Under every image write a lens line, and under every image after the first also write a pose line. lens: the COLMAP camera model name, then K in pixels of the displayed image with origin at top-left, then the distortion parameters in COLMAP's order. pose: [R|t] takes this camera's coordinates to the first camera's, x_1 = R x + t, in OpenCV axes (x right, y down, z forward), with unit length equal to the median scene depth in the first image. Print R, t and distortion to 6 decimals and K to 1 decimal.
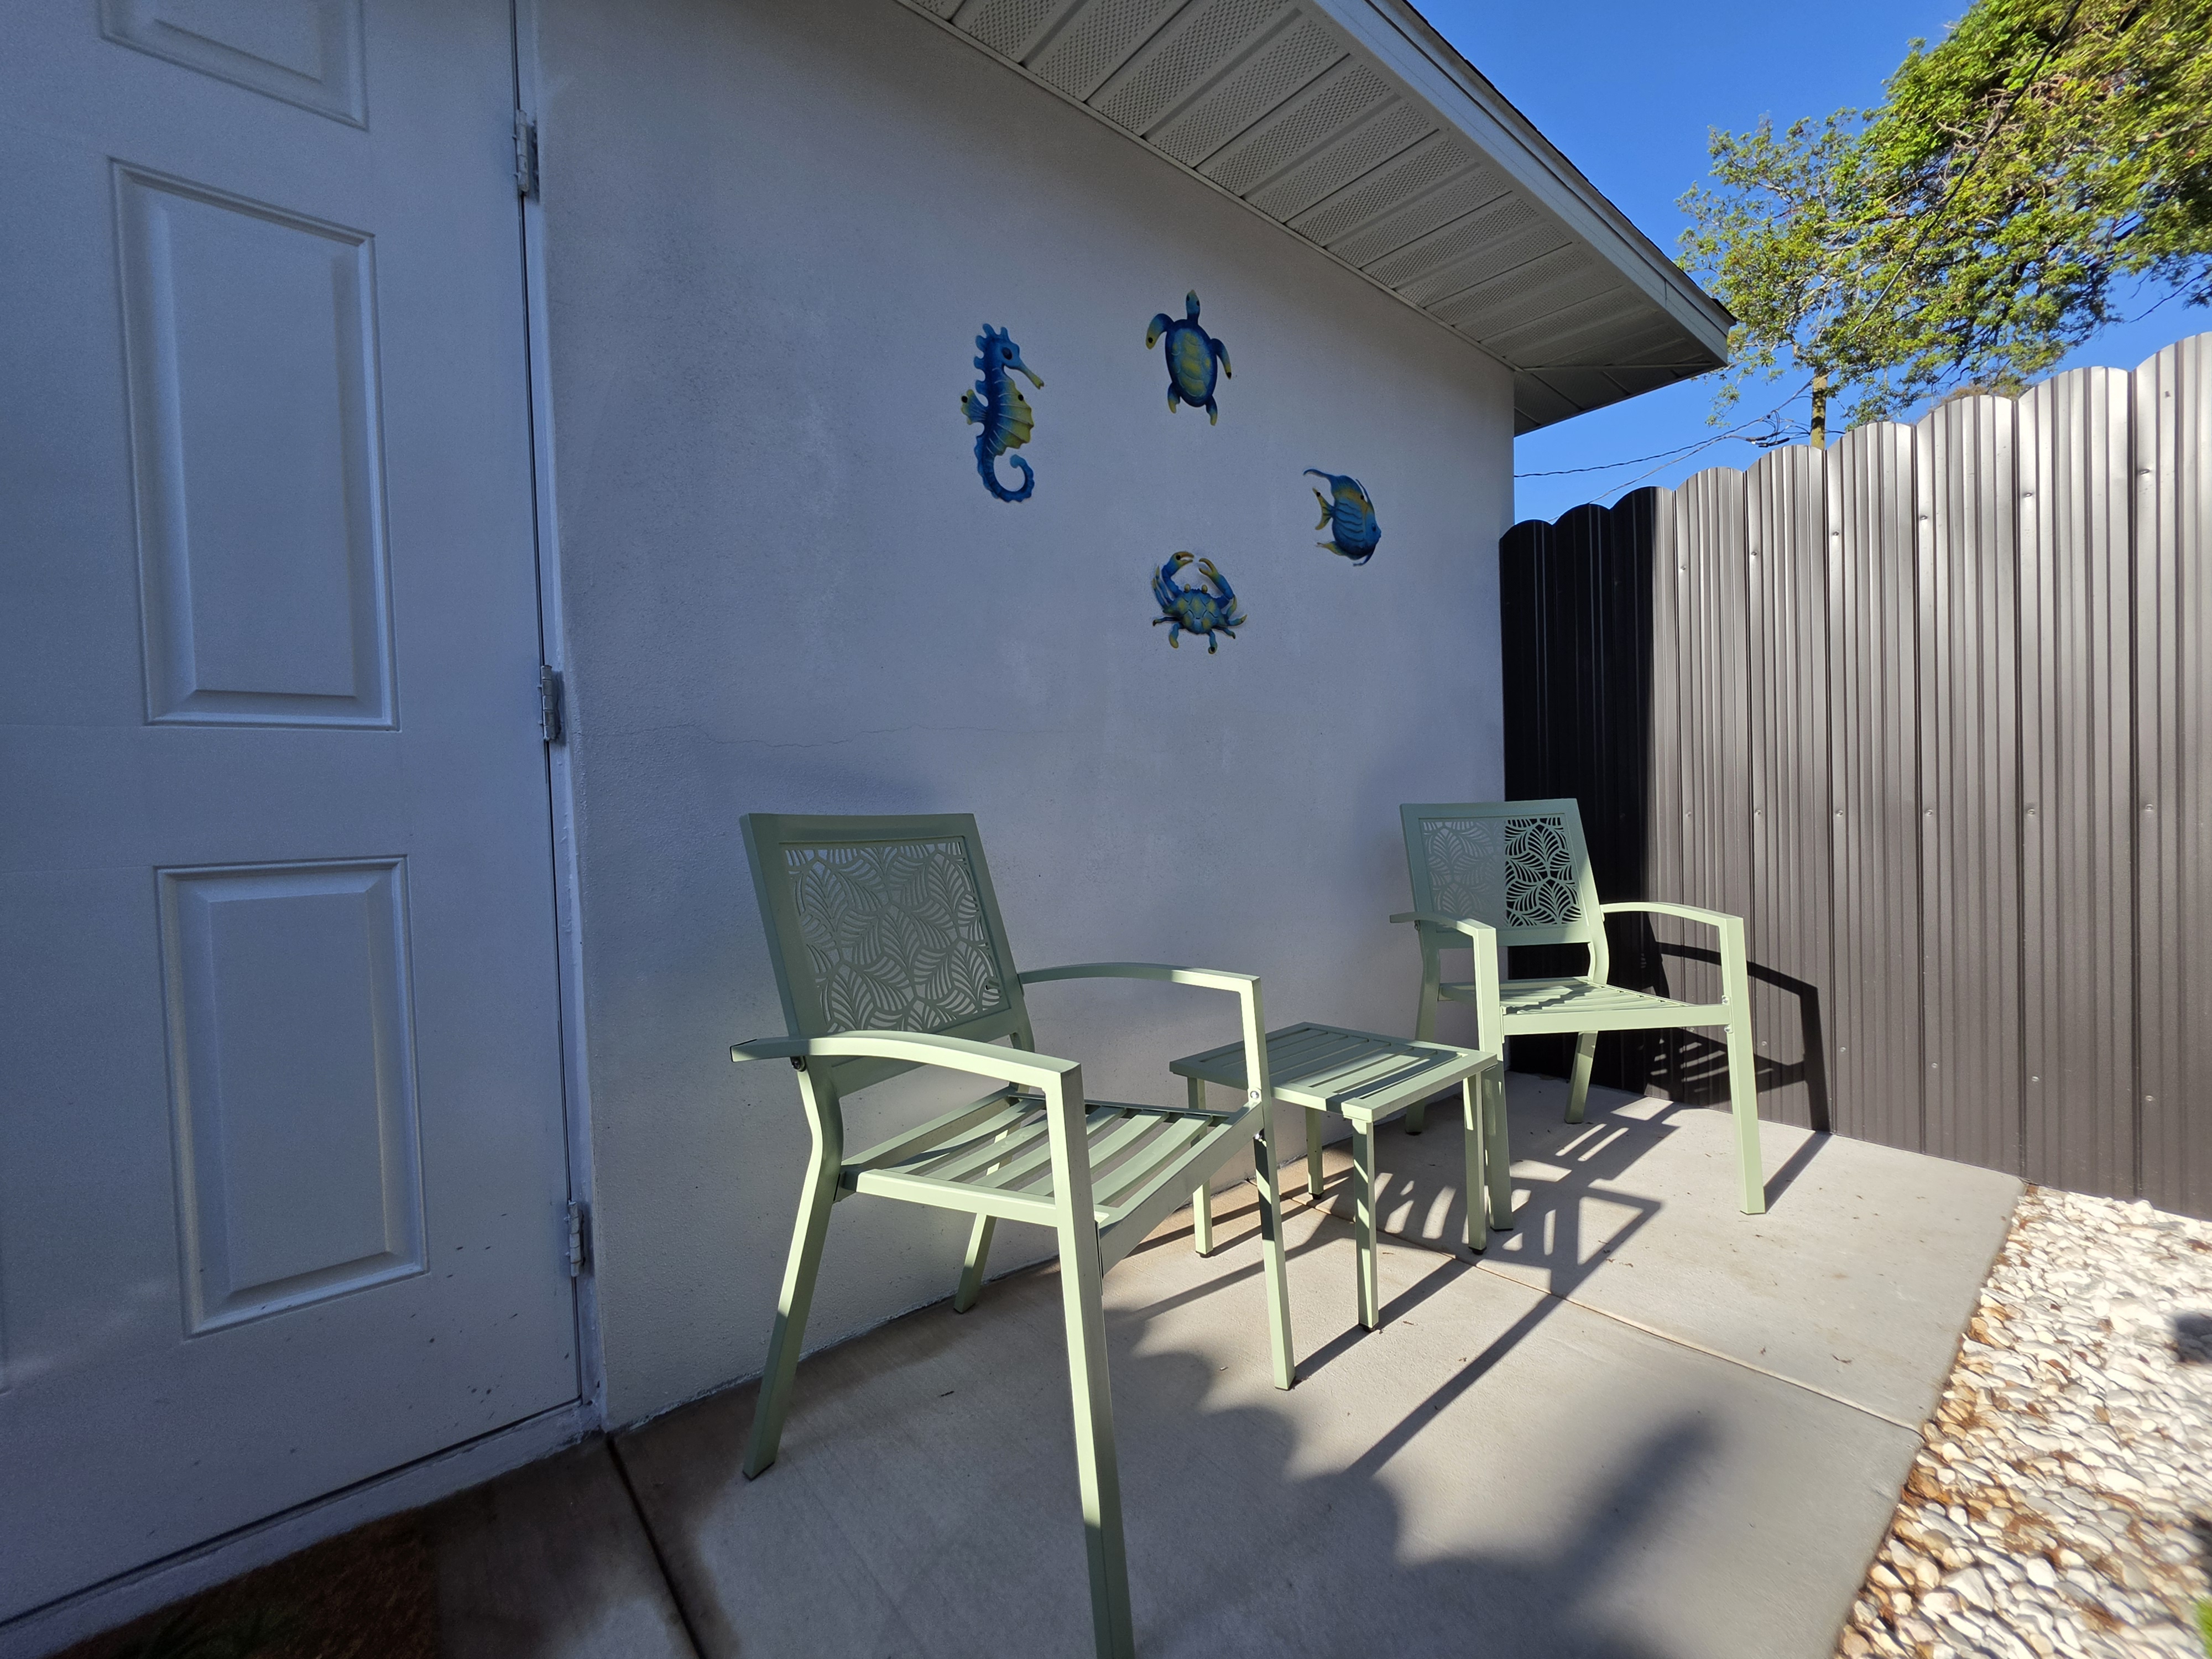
lens RADIAL K [[889.1, 0, 1111.1], [0, 889.1, 842.8], [0, 0, 1]] dist [-0.001717, -0.000778]
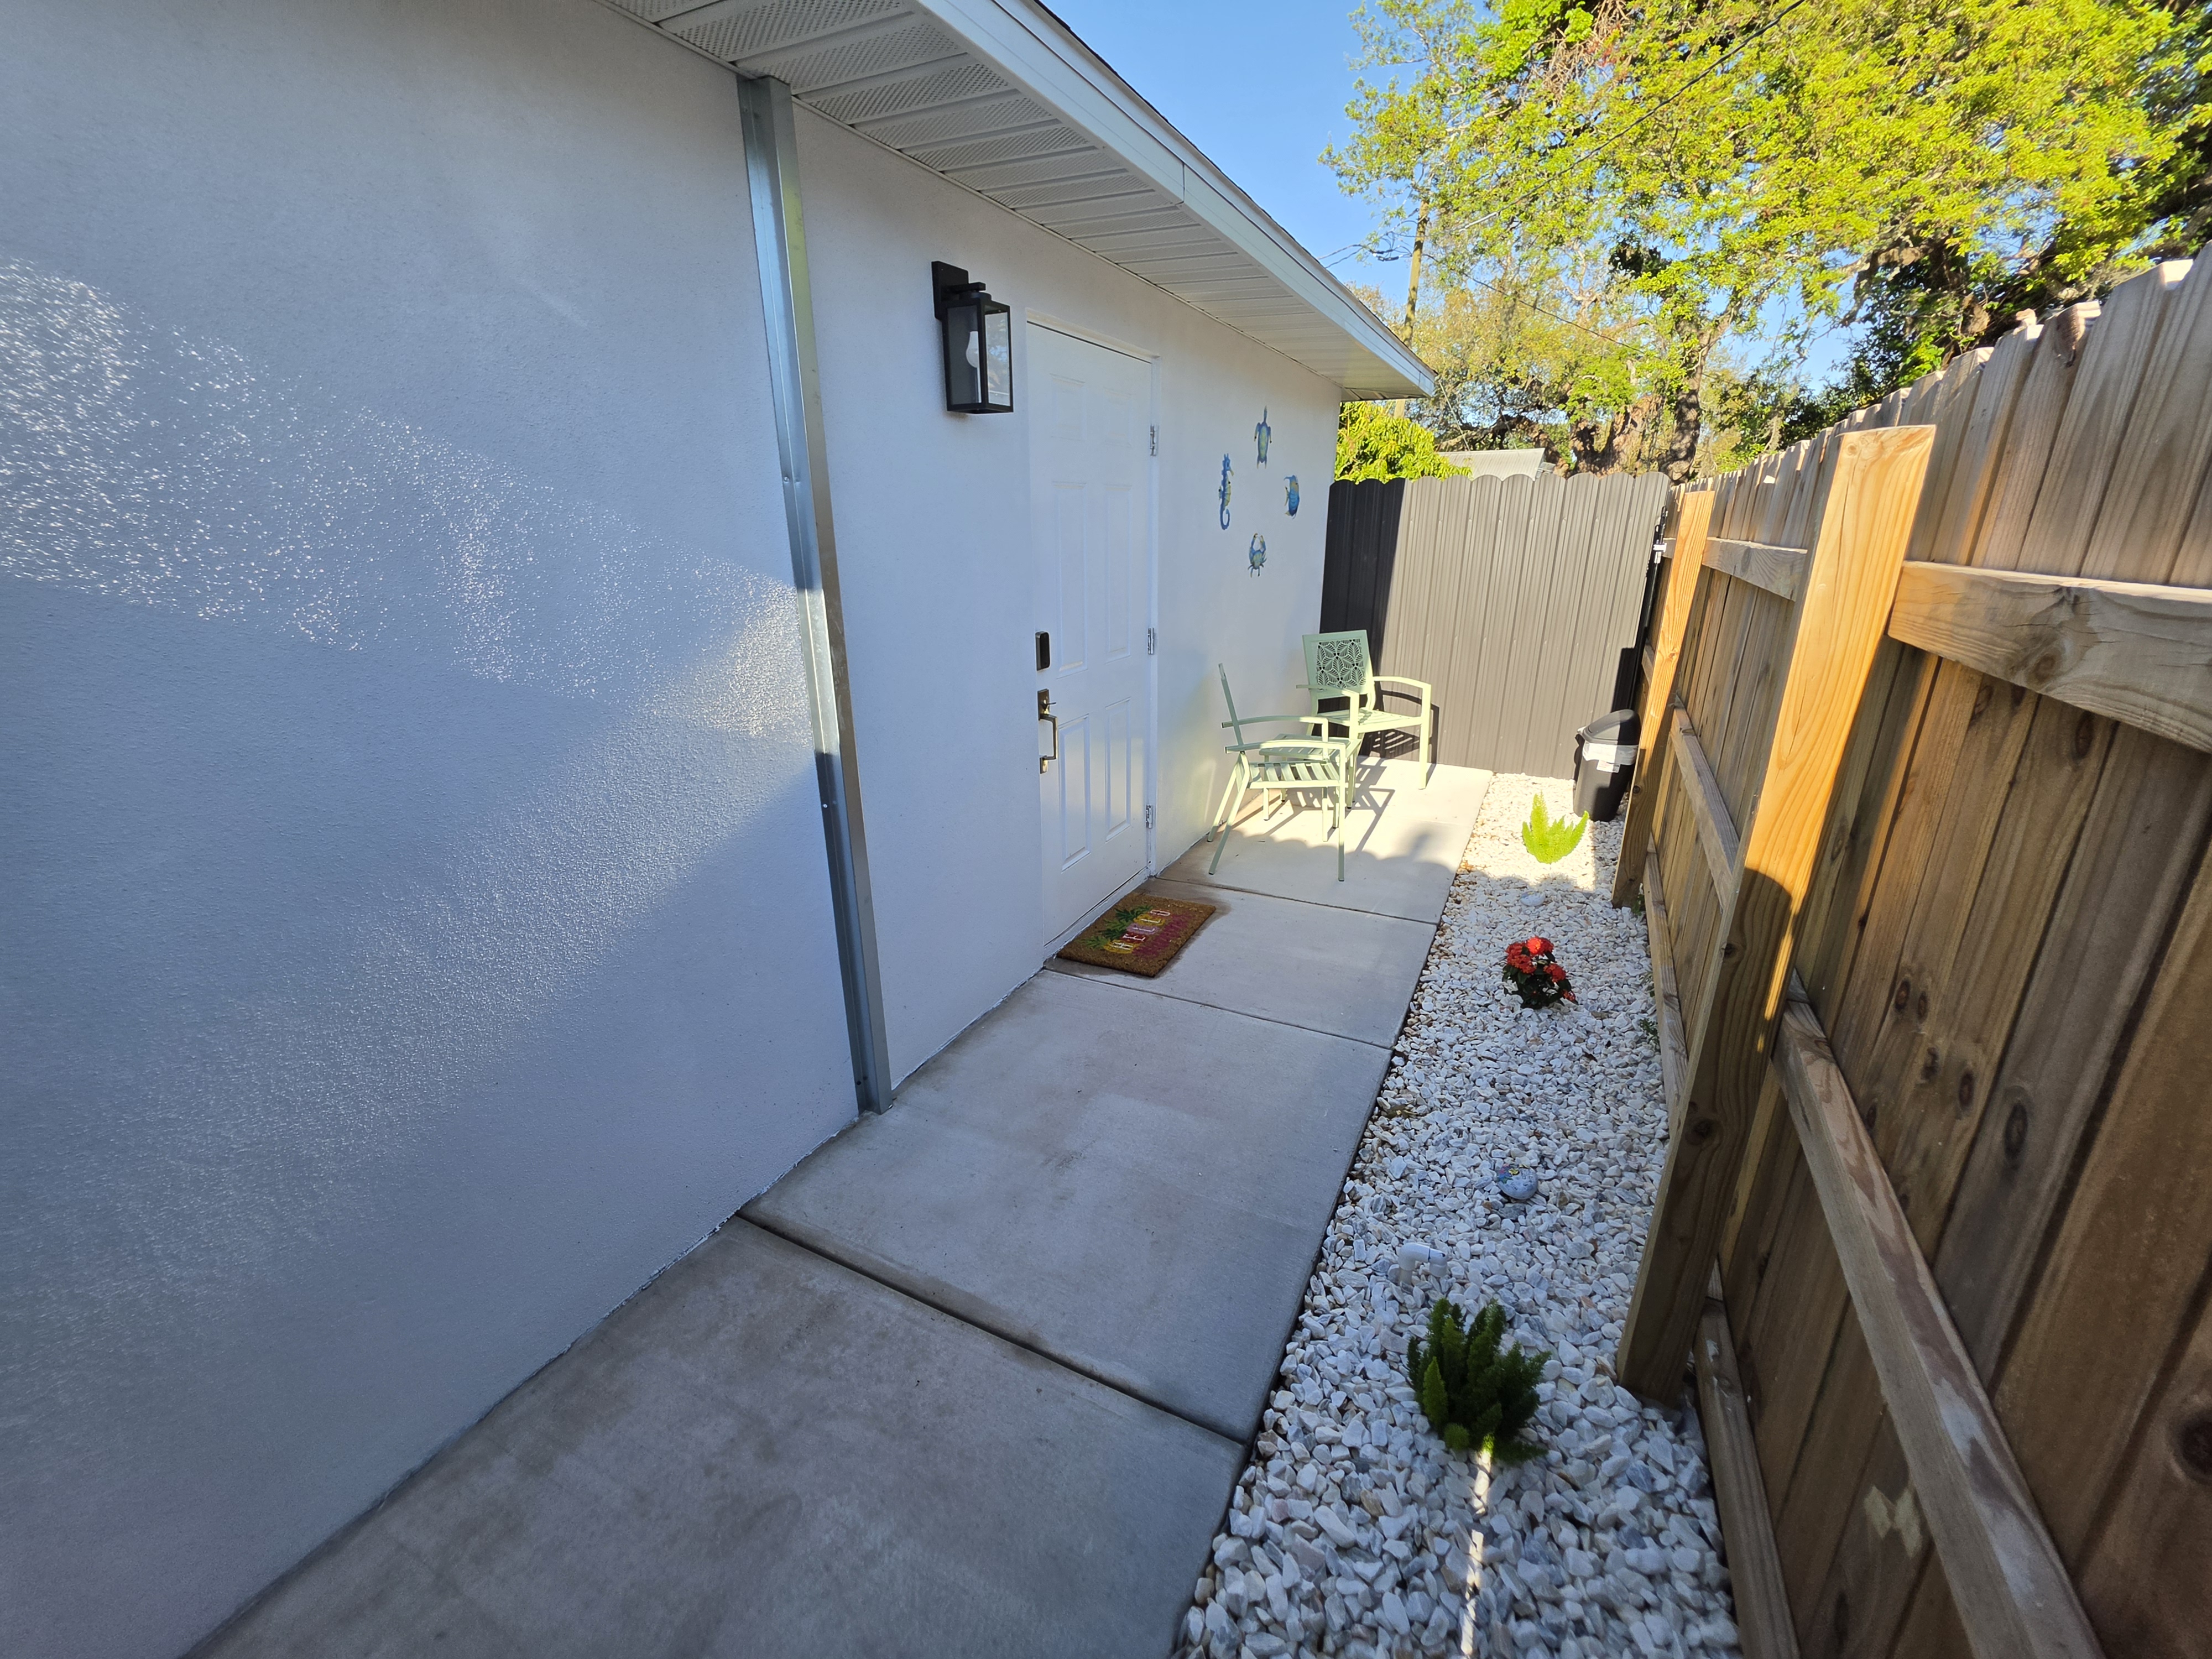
lens RADIAL K [[889.1, 0, 1106.2], [0, 889.1, 827.9], [0, 0, 1]] dist [-0.001717, -0.000778]
pose [[0.916648, -0.101093, 0.386699, -1.385571], [-0.016415, 0.957148, 0.289134, -0.288057], [-0.399358, -0.271382, 0.875708, -1.186053]]
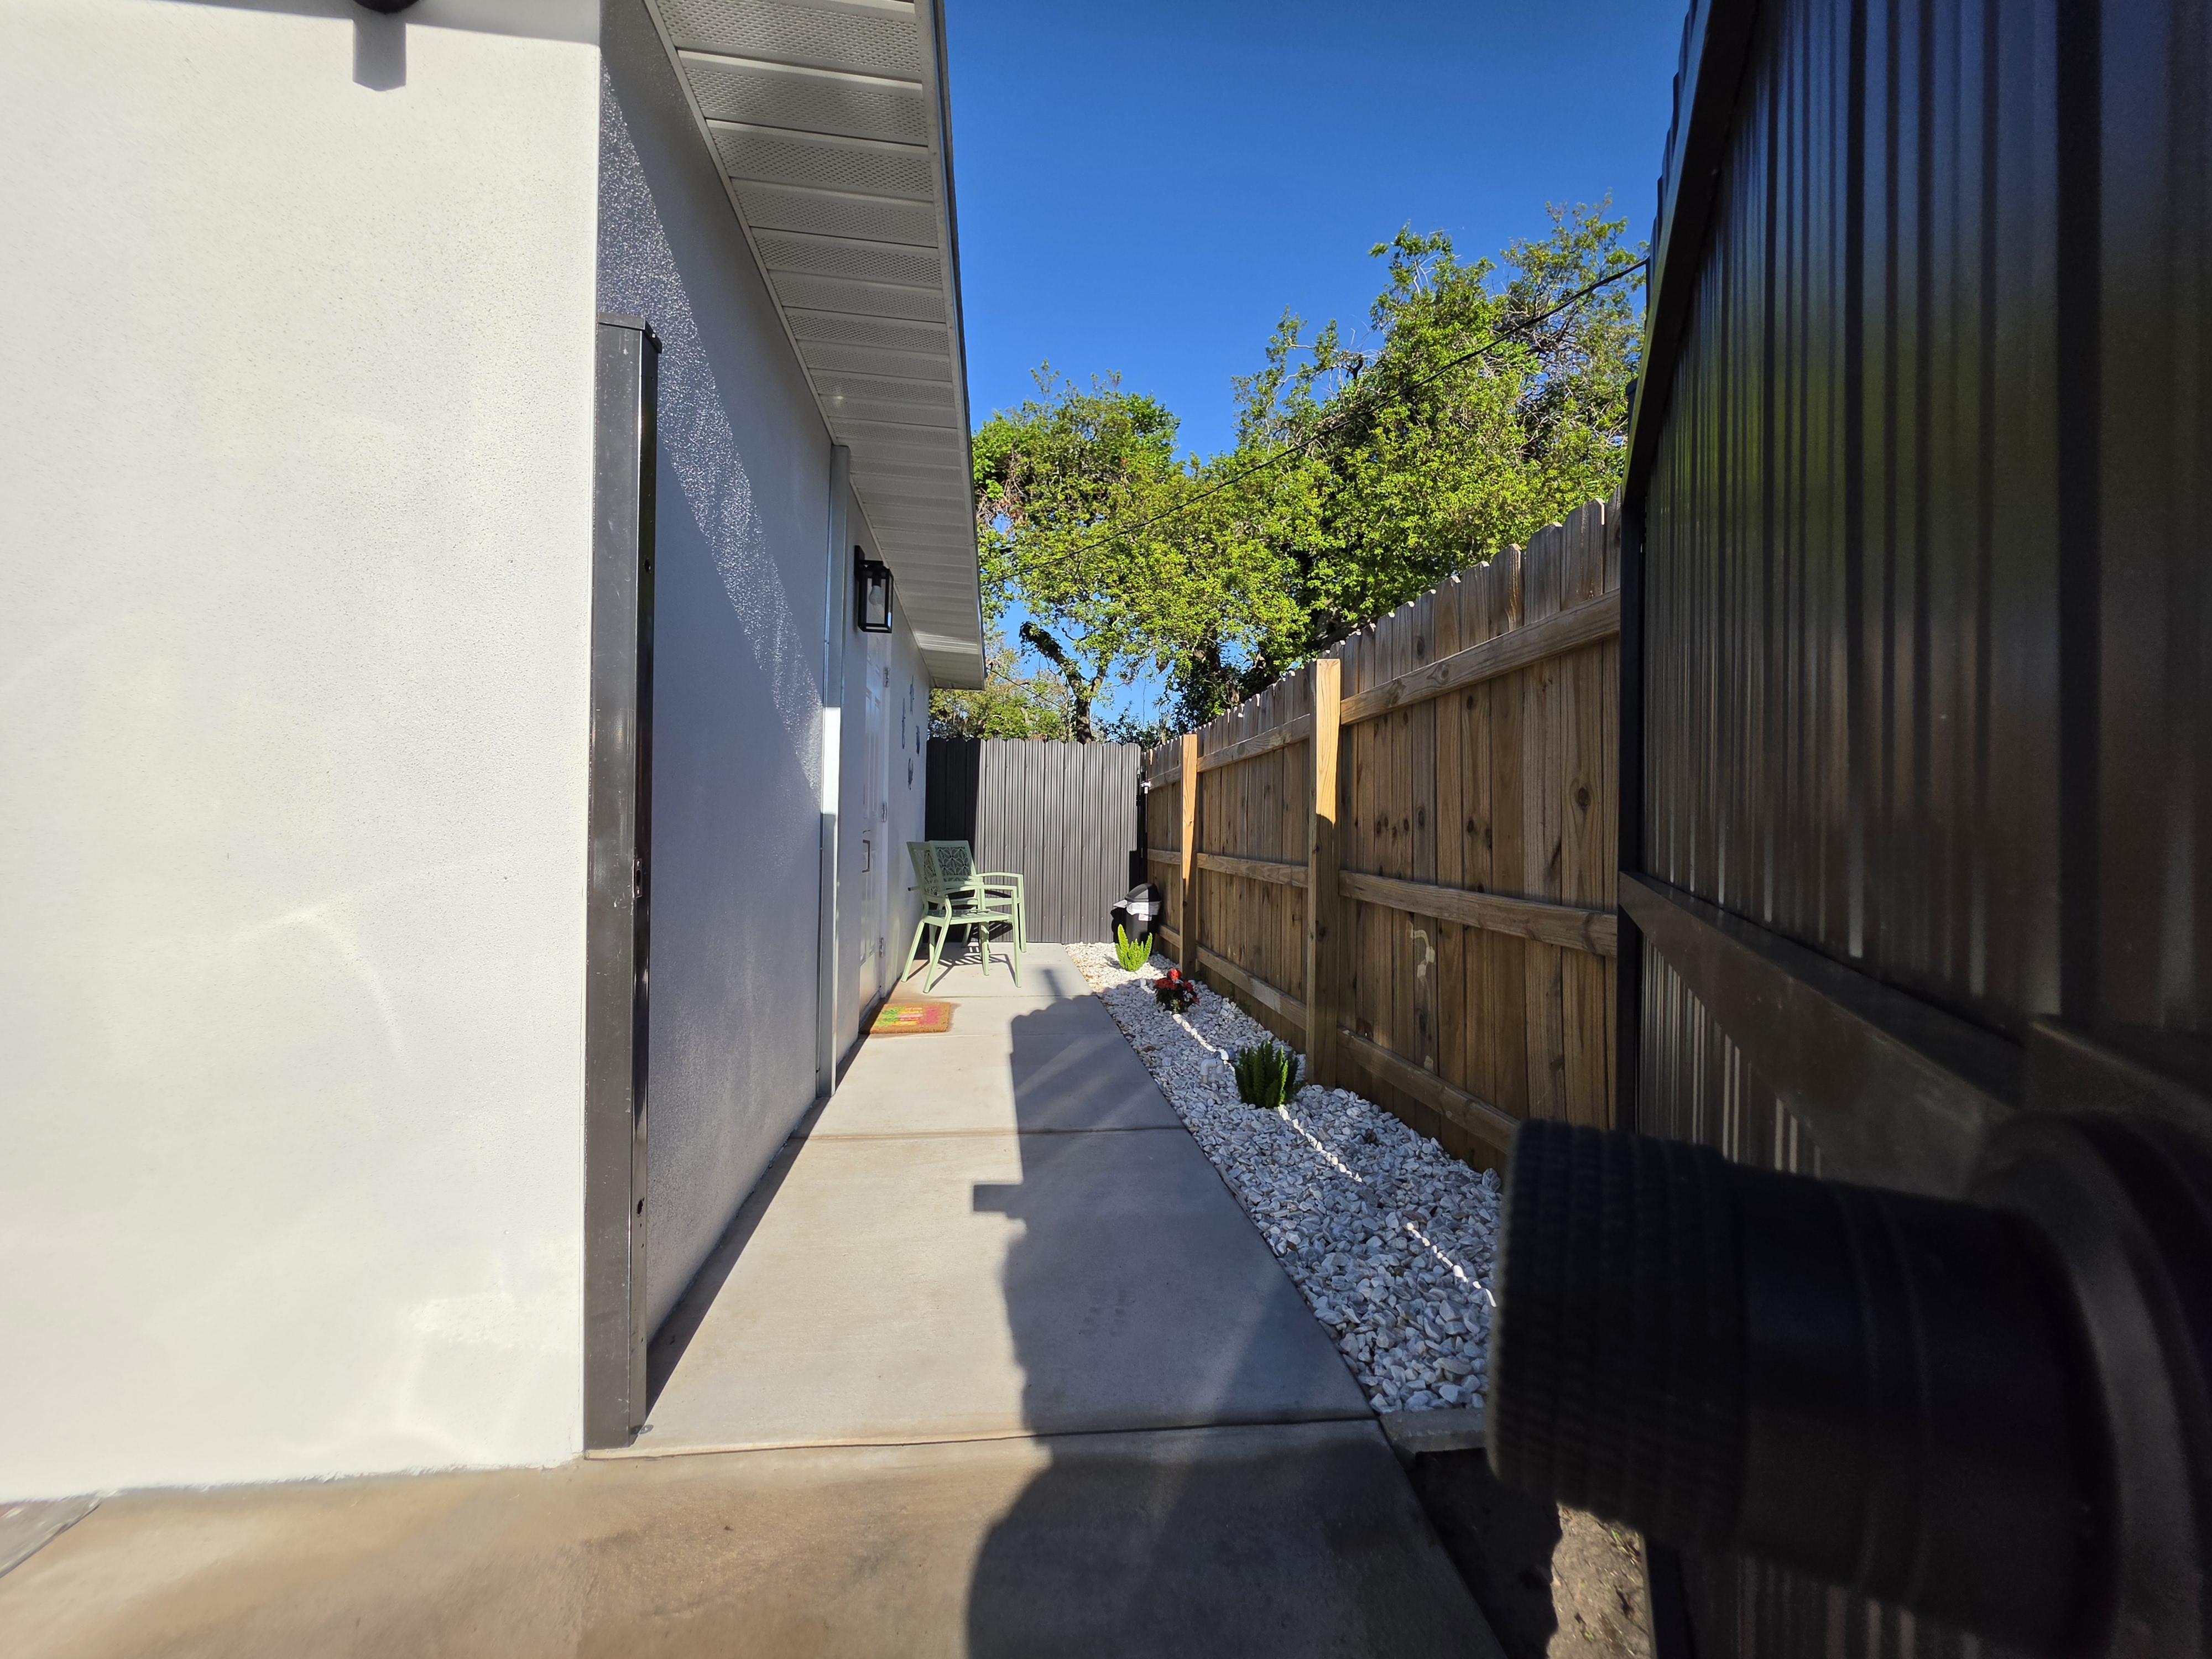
lens RADIAL K [[889.1, 0, 1112.3], [0, 889.1, 824.8], [0, 0, 1]] dist [-0.001717, -0.000778]
pose [[0.521213, 0.053377, 0.851756, -2.483407], [-0.010880, 0.998377, -0.055908, 0.086803], [-0.853357, 0.019872, 0.520948, -1.384037]]
